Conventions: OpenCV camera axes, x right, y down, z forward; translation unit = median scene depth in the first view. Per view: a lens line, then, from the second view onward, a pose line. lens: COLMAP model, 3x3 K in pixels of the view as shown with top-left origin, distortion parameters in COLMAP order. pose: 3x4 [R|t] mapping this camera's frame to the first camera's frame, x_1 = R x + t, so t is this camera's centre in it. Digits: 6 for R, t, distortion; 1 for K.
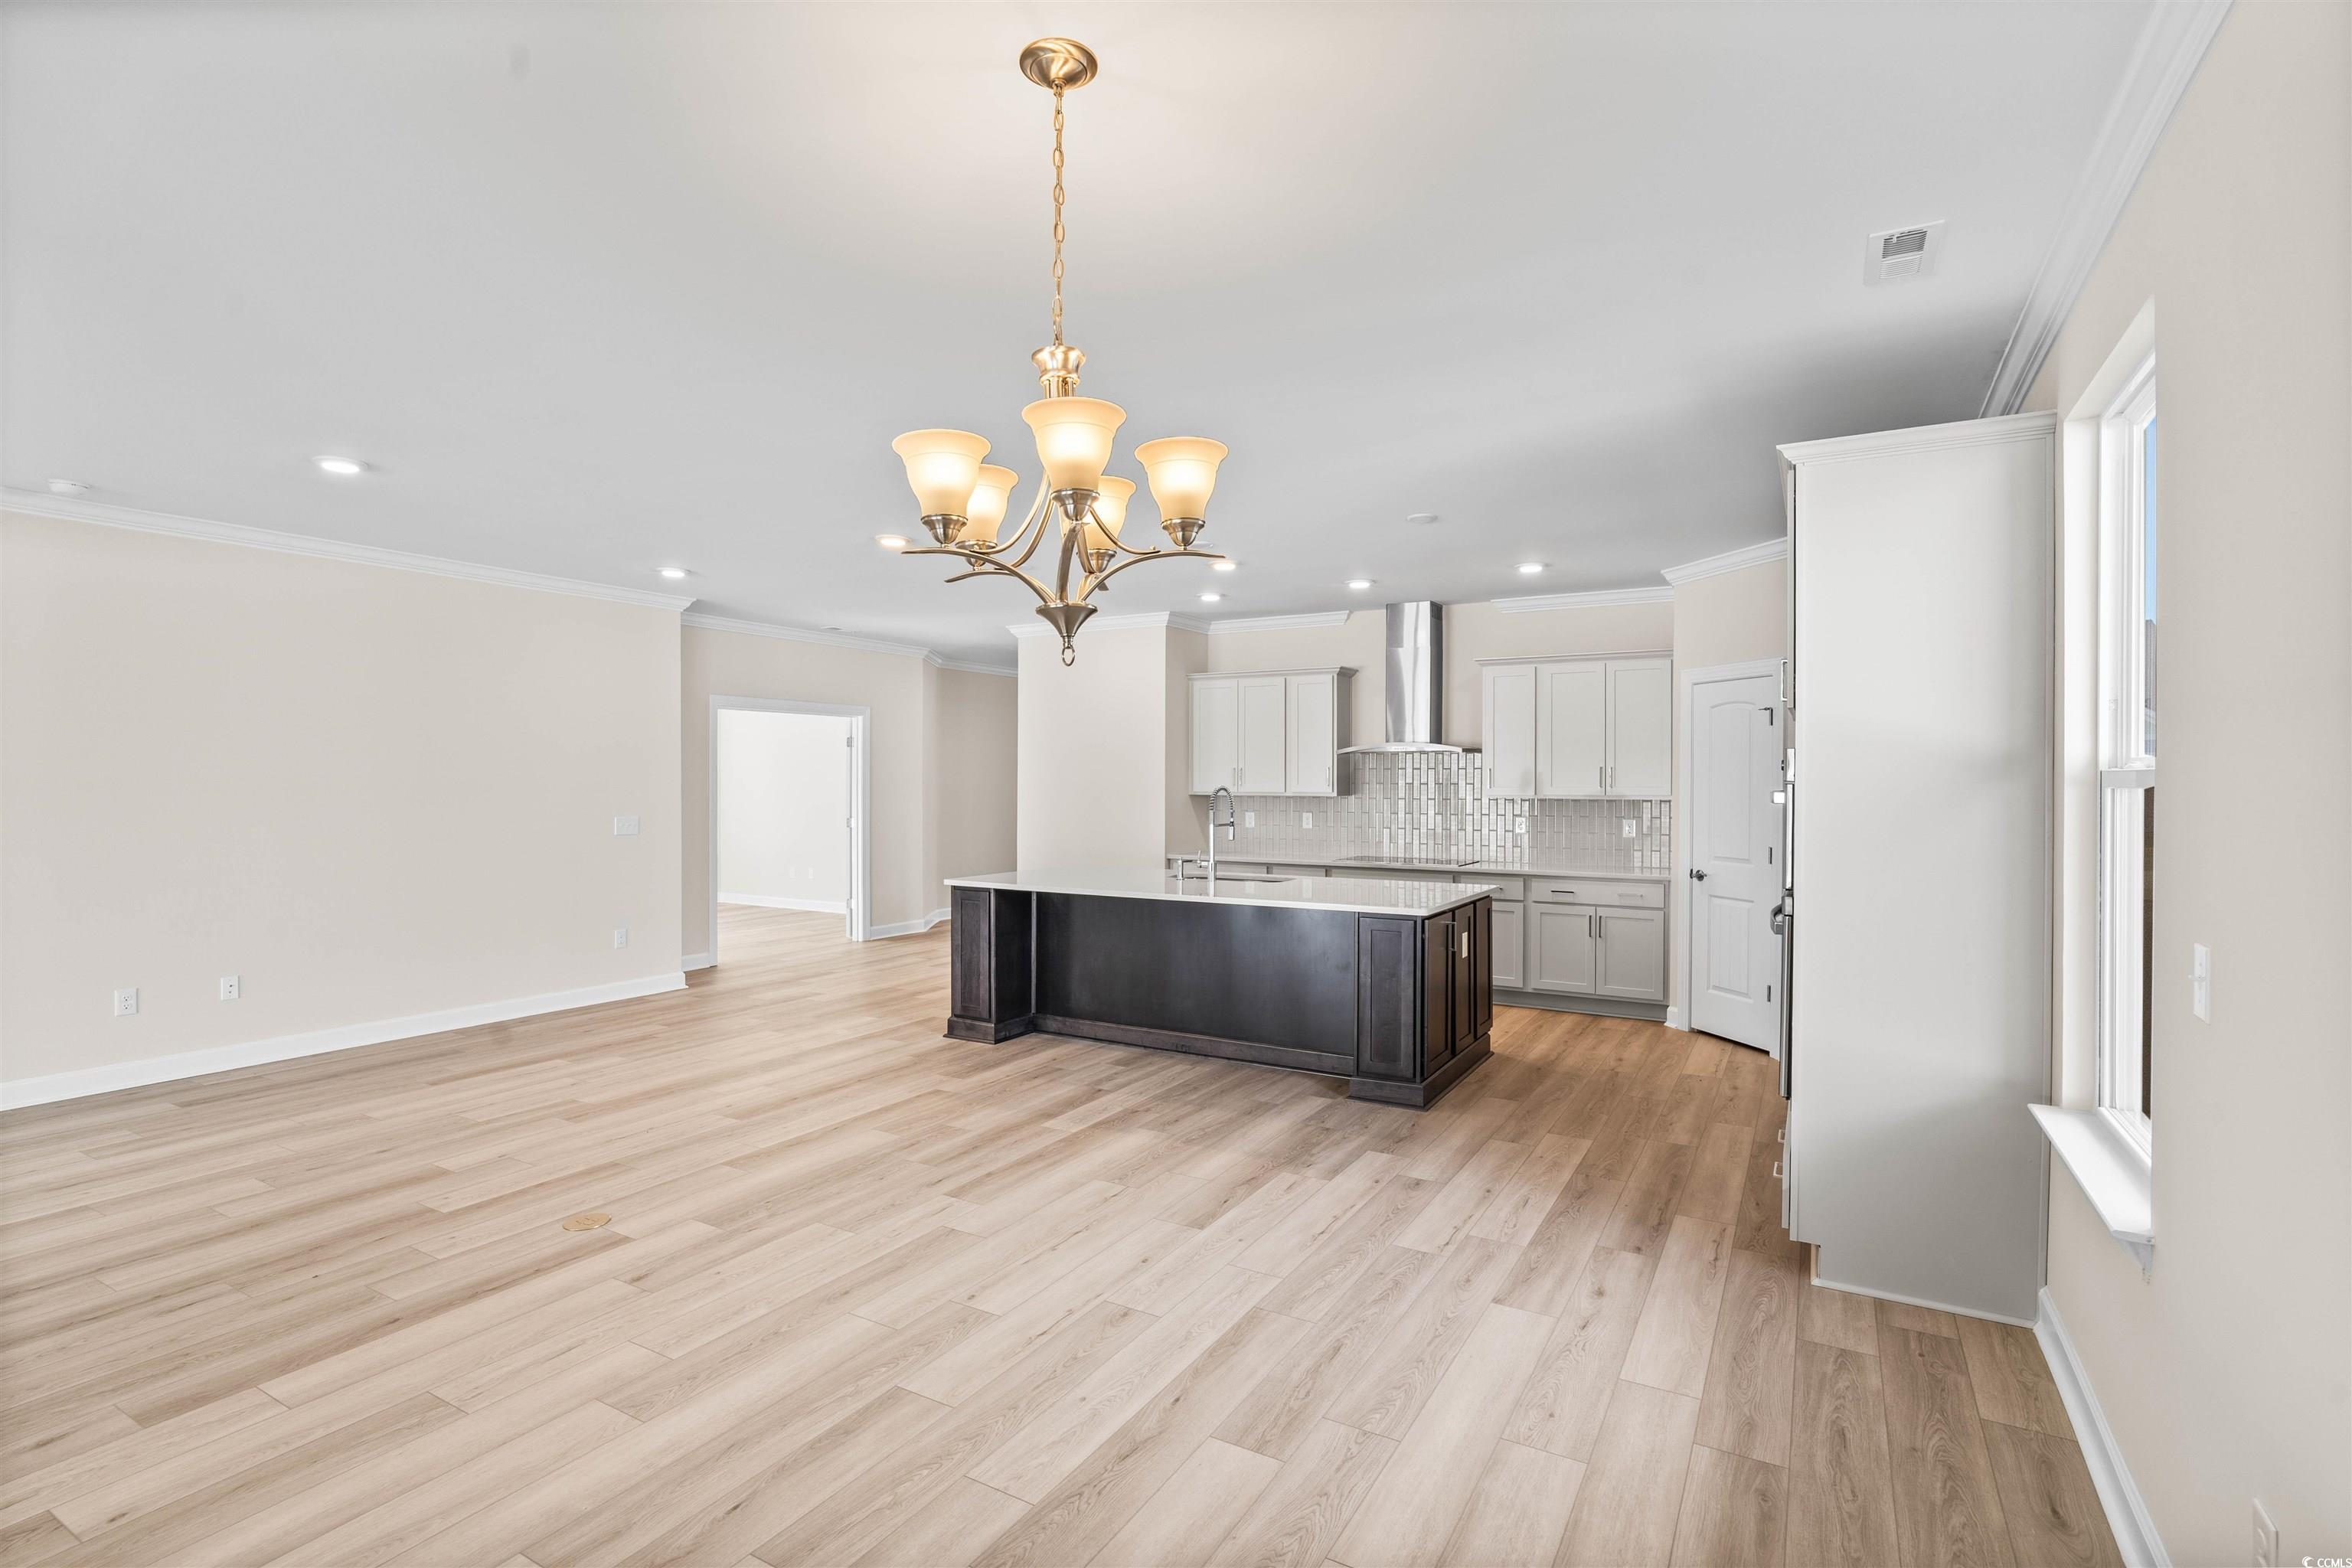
lens RADIAL K [[1109.0, 0, 1179.8], [0, 1109.0, 790.0], [0, 0, 1]] dist [-0.008615, 0.006163]
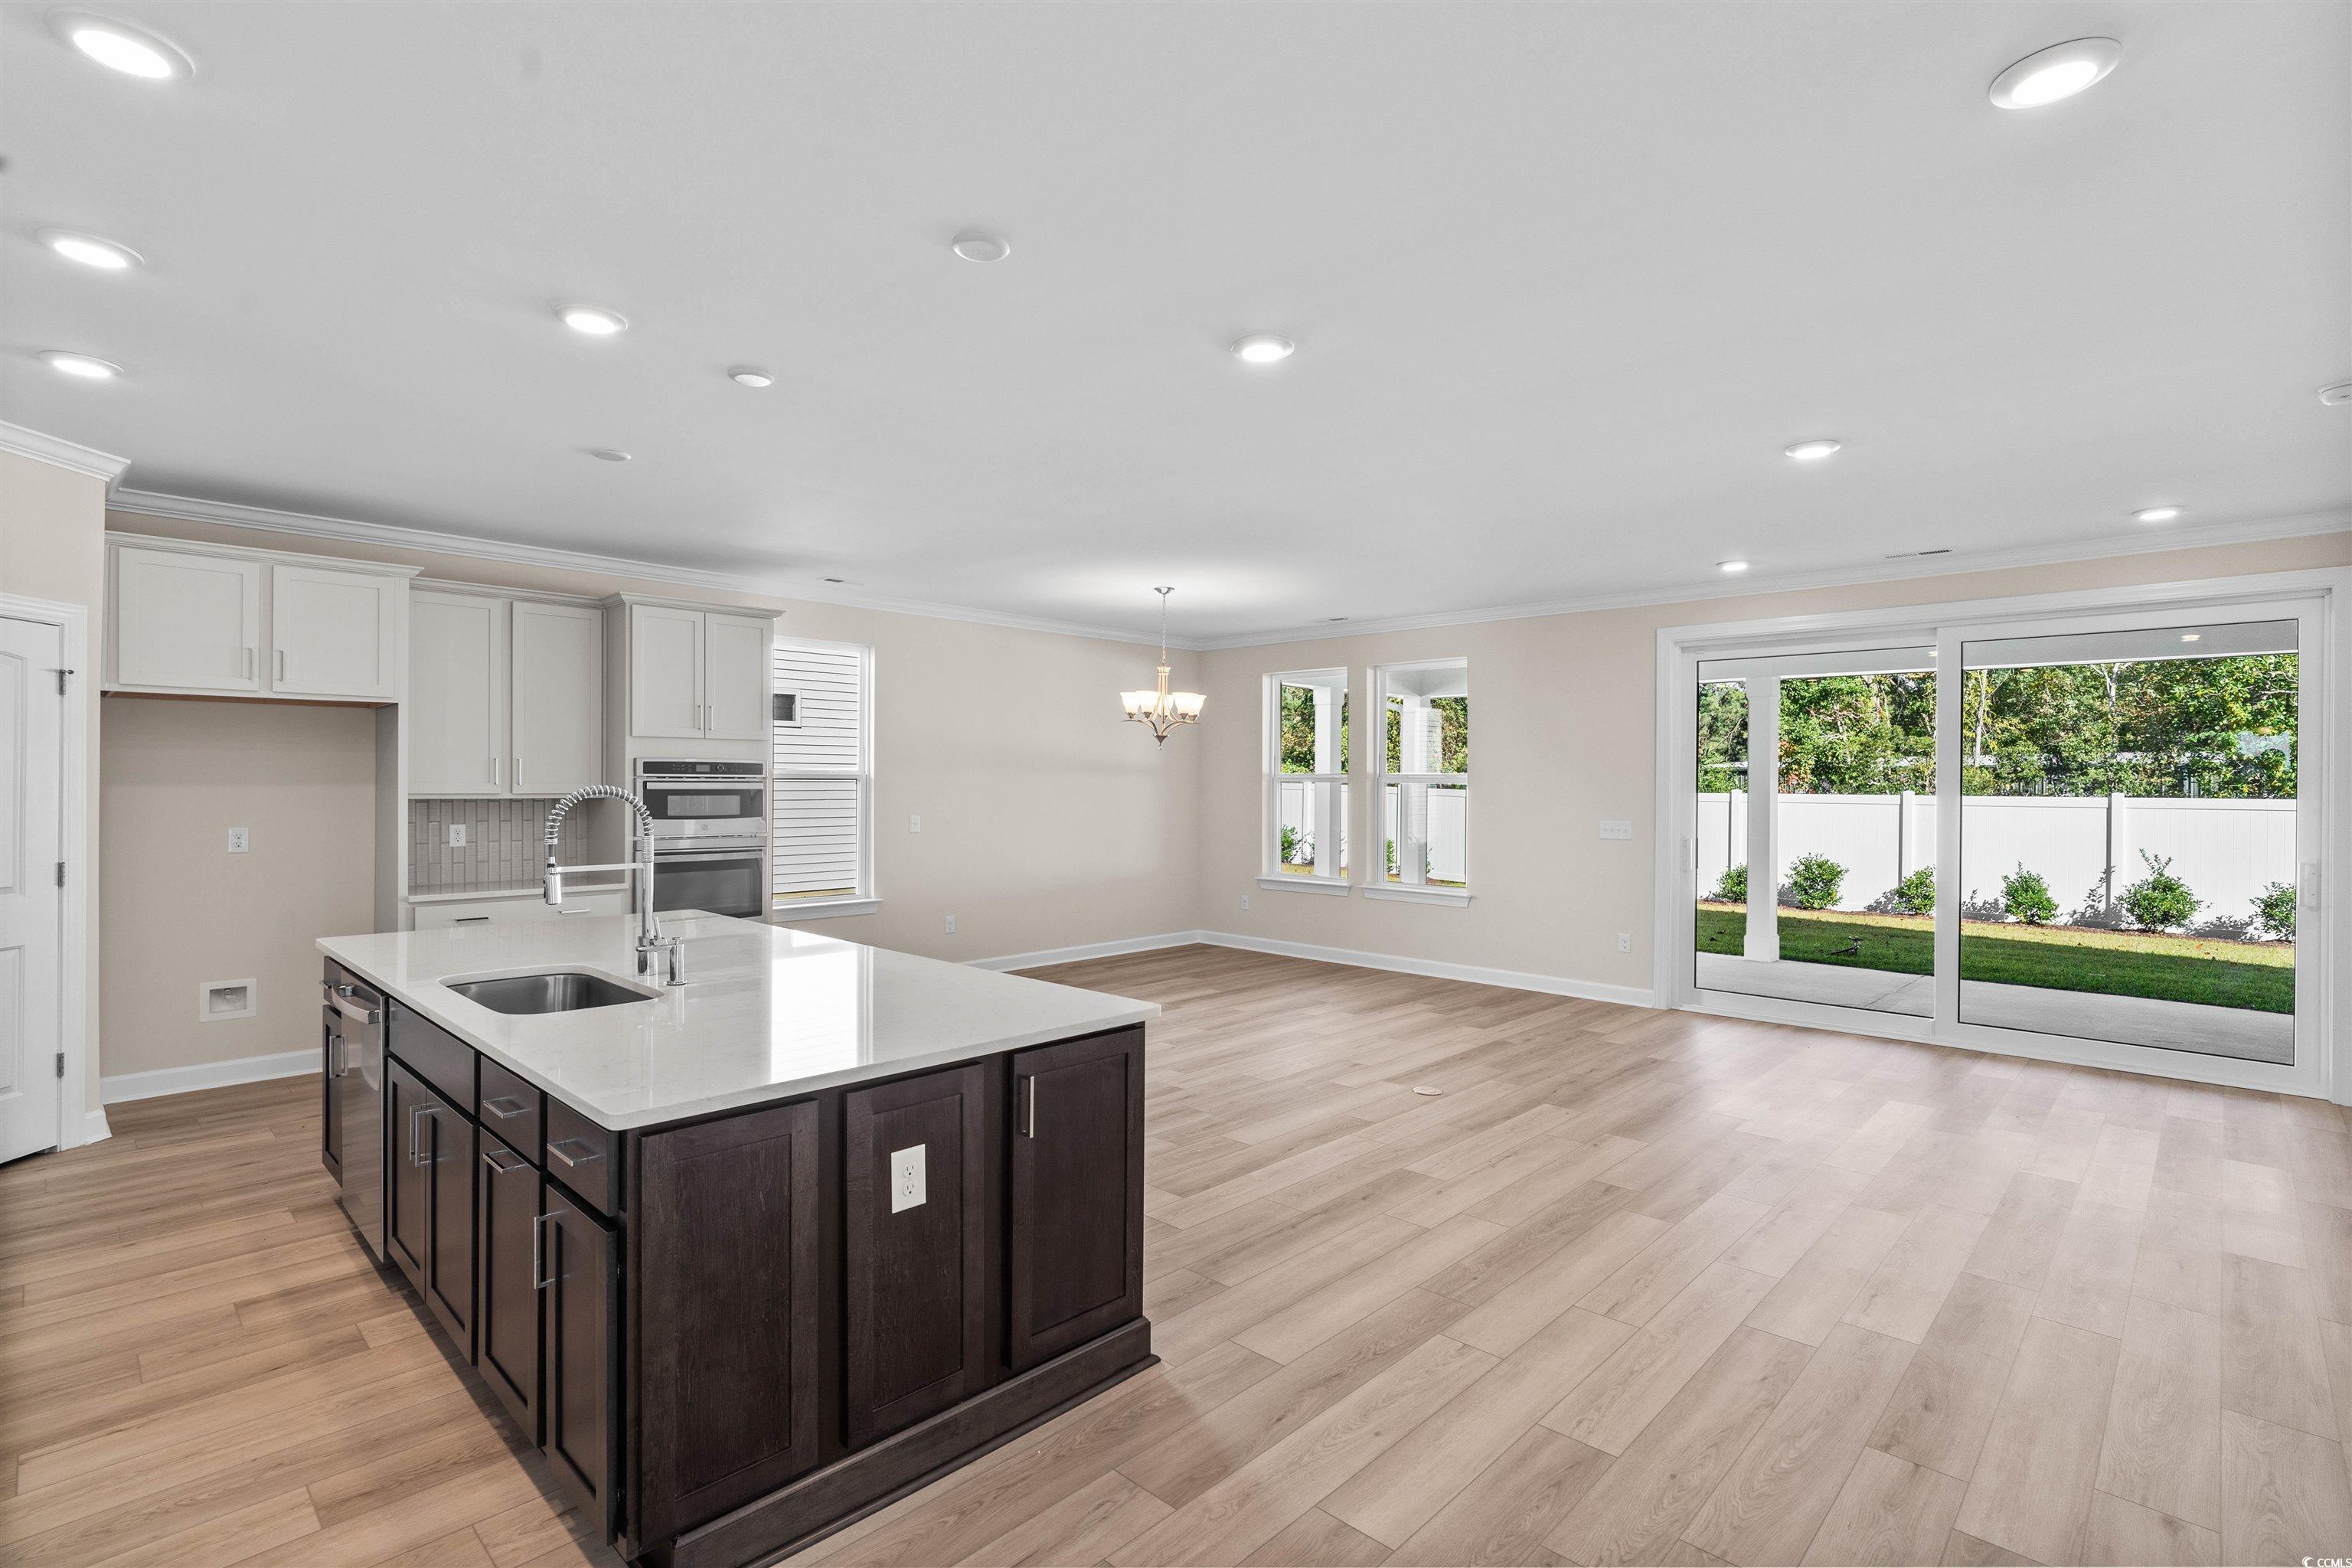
lens RADIAL K [[1109.0, 0, 1162.8], [0, 1109.0, 783.5], [0, 0, 1]] dist [-0.008615, 0.006163]
pose [[-0.968268, -0.010096, 0.249709, -0.287617], [-0.007705, 0.999915, 0.010550, -0.009908], [-0.249794, 0.008292, -0.968264, 1.272384]]
